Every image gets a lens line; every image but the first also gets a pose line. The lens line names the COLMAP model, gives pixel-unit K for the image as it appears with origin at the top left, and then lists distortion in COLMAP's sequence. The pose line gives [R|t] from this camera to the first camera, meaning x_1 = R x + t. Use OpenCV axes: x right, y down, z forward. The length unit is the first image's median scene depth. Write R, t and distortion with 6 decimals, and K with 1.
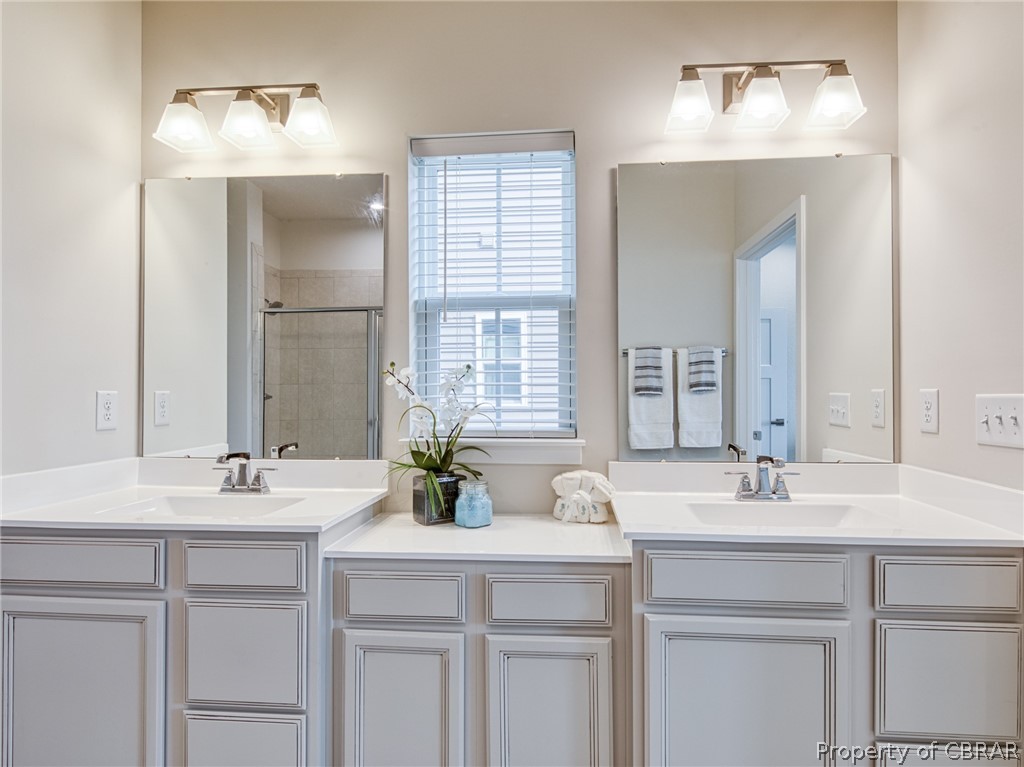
lens RADIAL K [[559.9, 0, 532.1], [0, 559.9, 385.5], [0, 0, 1]] dist [0.011584, -0.000444]
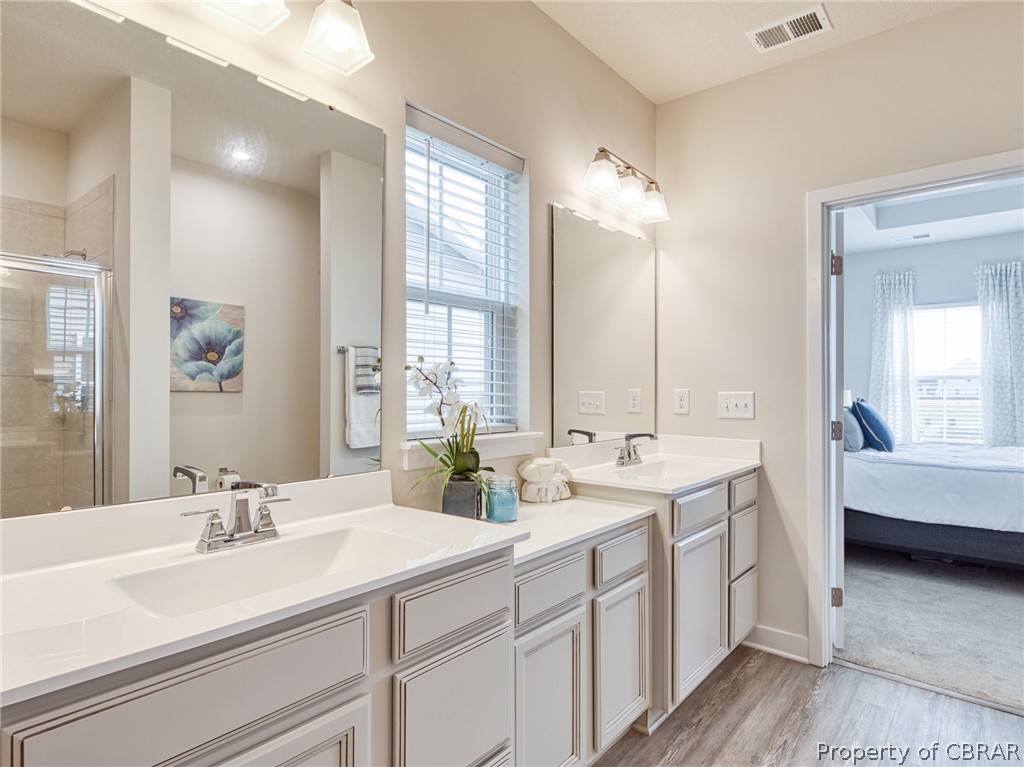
lens RADIAL K [[559.9, 0, 535.9], [0, 559.9, 387.4], [0, 0, 1]] dist [0.011584, -0.000444]
pose [[0.562562, 0.006766, 0.826728, -0.860851], [-0.010875, 0.999941, -0.000784, 0.006090], [-0.826684, -0.008549, 0.562602, 0.347510]]
